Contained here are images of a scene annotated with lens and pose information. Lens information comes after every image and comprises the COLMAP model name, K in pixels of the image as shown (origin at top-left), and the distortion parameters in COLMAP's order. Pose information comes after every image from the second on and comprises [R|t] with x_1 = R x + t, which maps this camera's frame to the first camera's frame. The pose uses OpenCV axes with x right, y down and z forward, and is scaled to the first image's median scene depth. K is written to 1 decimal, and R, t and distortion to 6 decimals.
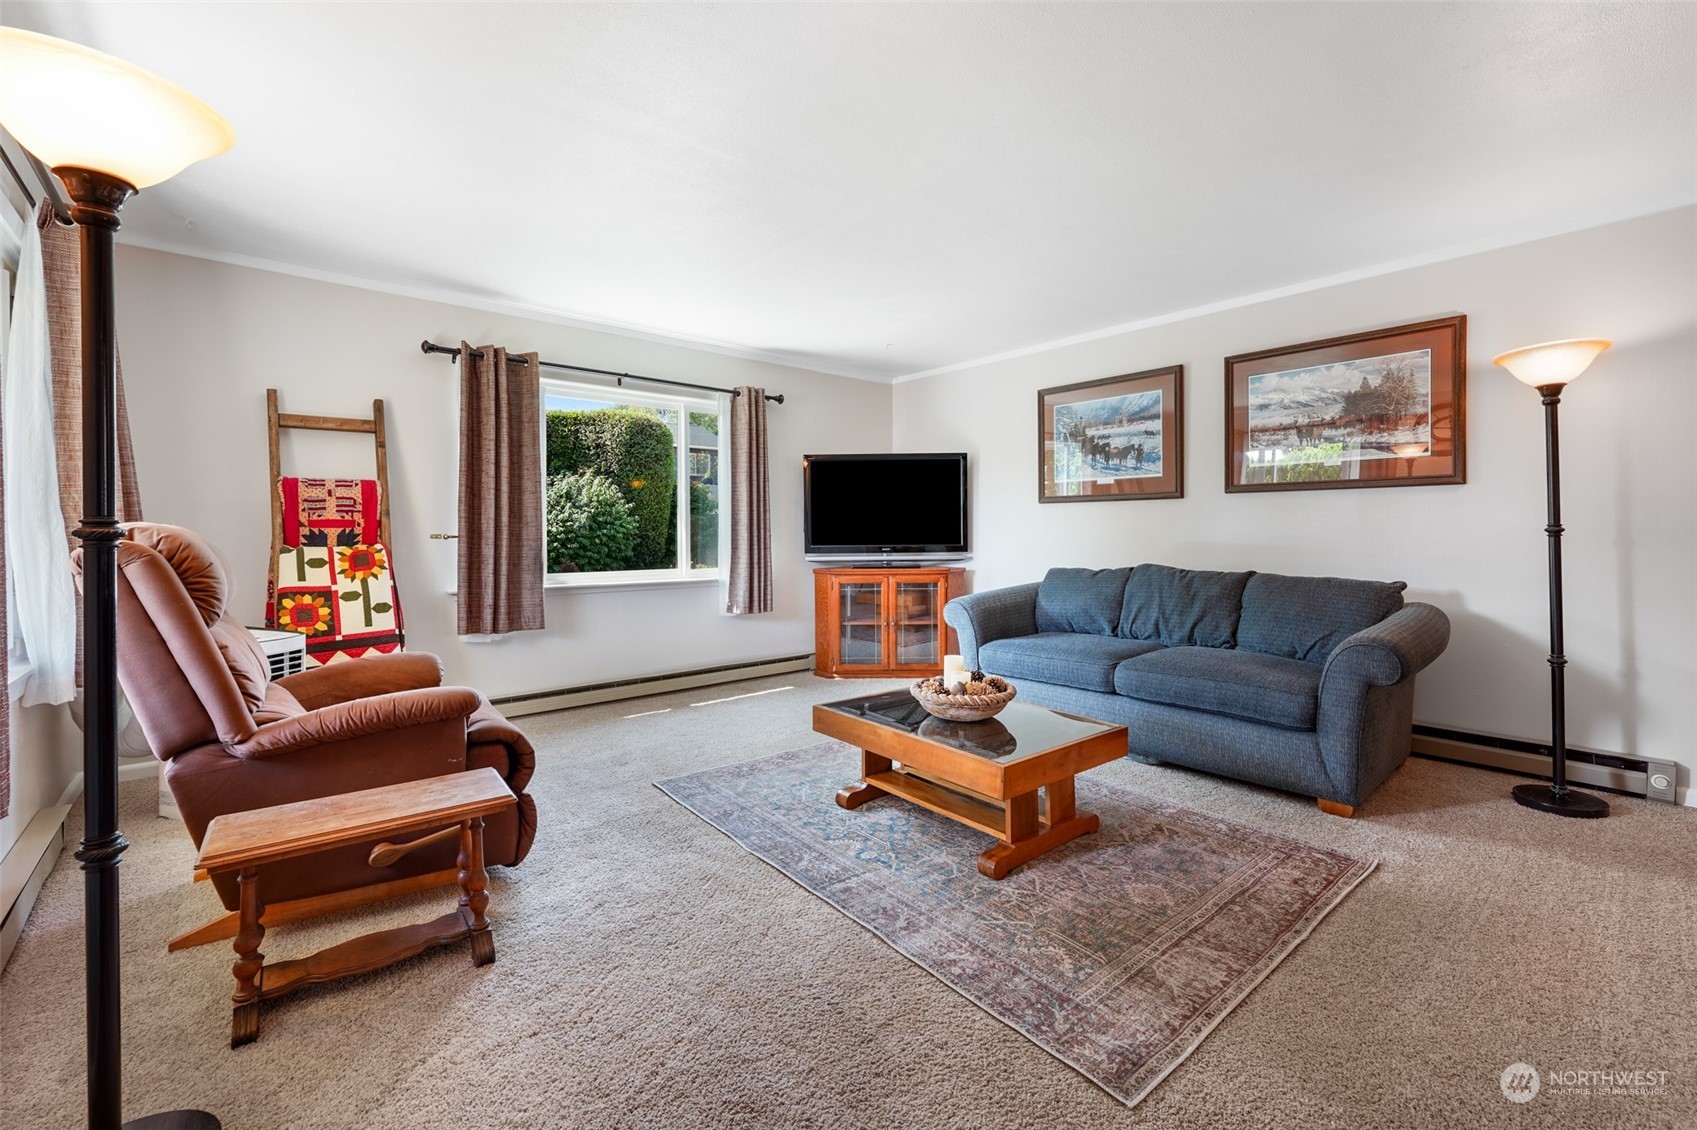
lens RADIAL K [[689.4, 0, 846.9], [0, 689.4, 533.7], [0, 0, 1]] dist [-0.000111, 0.000003]
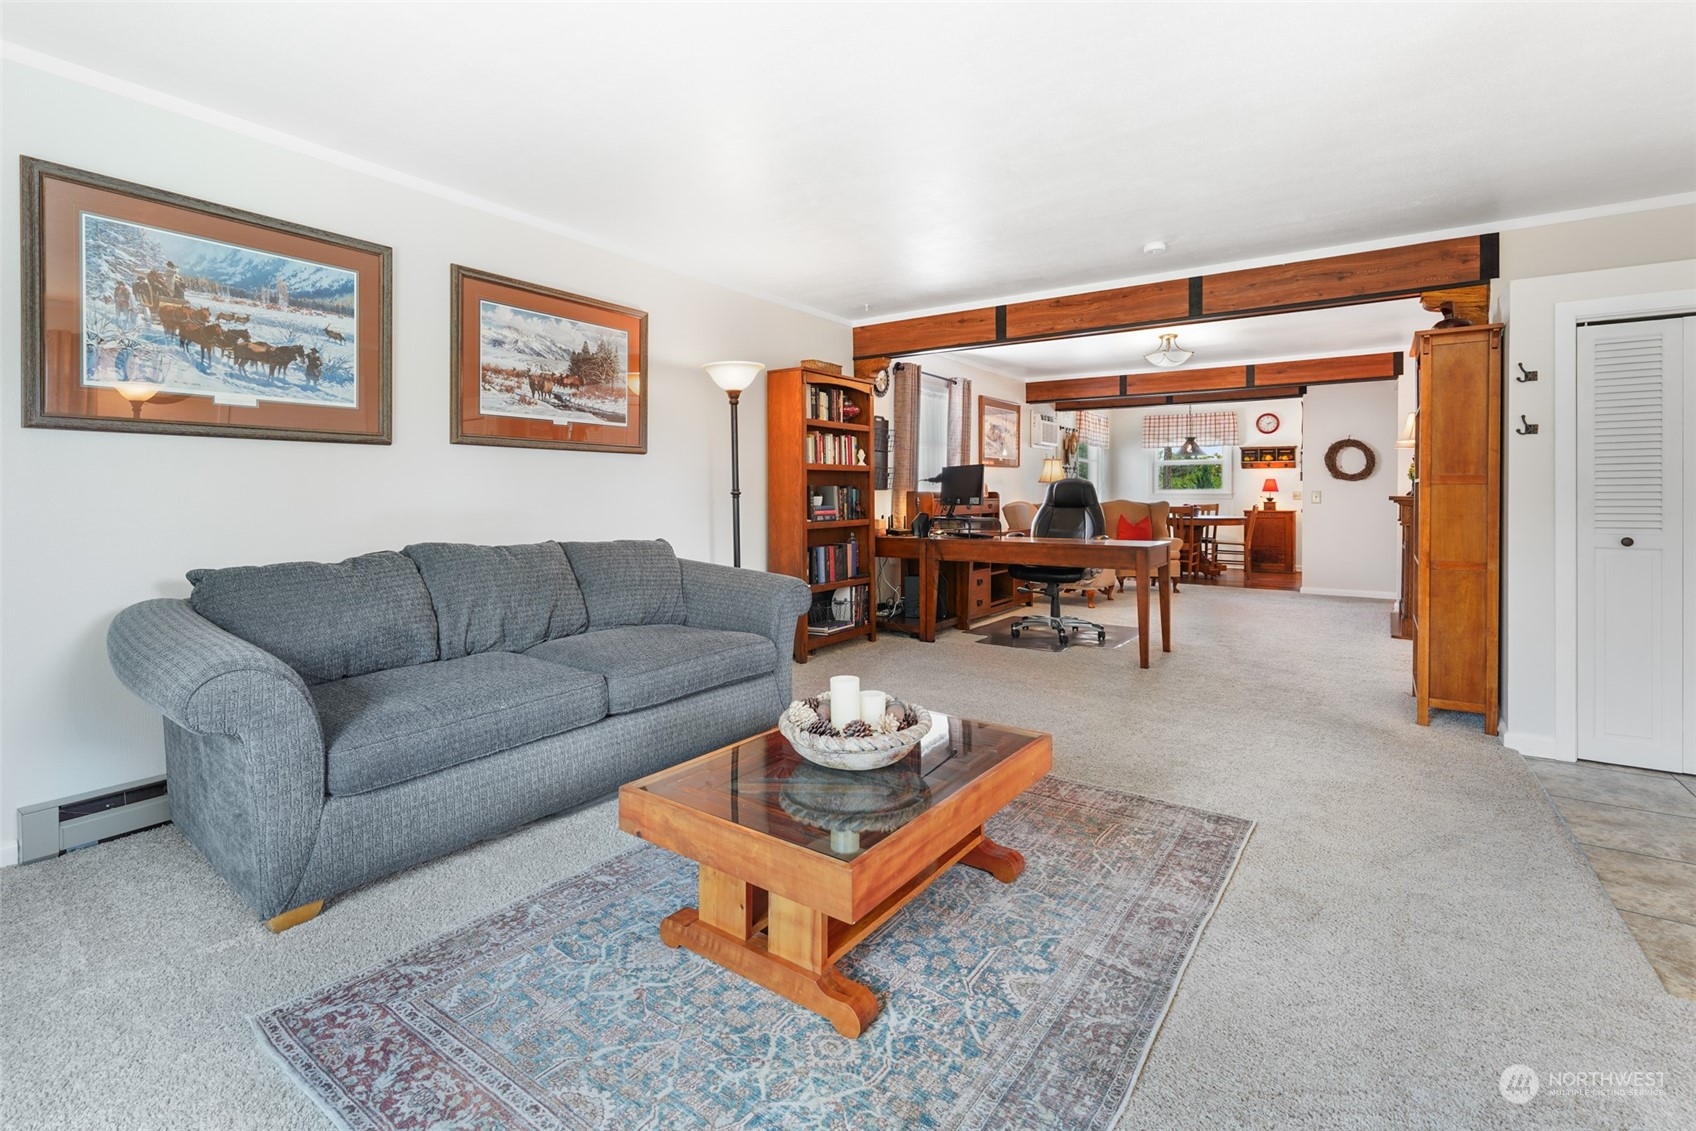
lens RADIAL K [[775.4, 0, 853.5], [0, 775.4, 492.9], [0, 0, 1]] dist [-0.000471, 0.000169]
pose [[-0.270632, 0.001115, 0.962682, -0.423147], [0.002285, 0.999997, -0.000516, -0.003120], [-0.962680, 0.002060, -0.270634, 0.876571]]
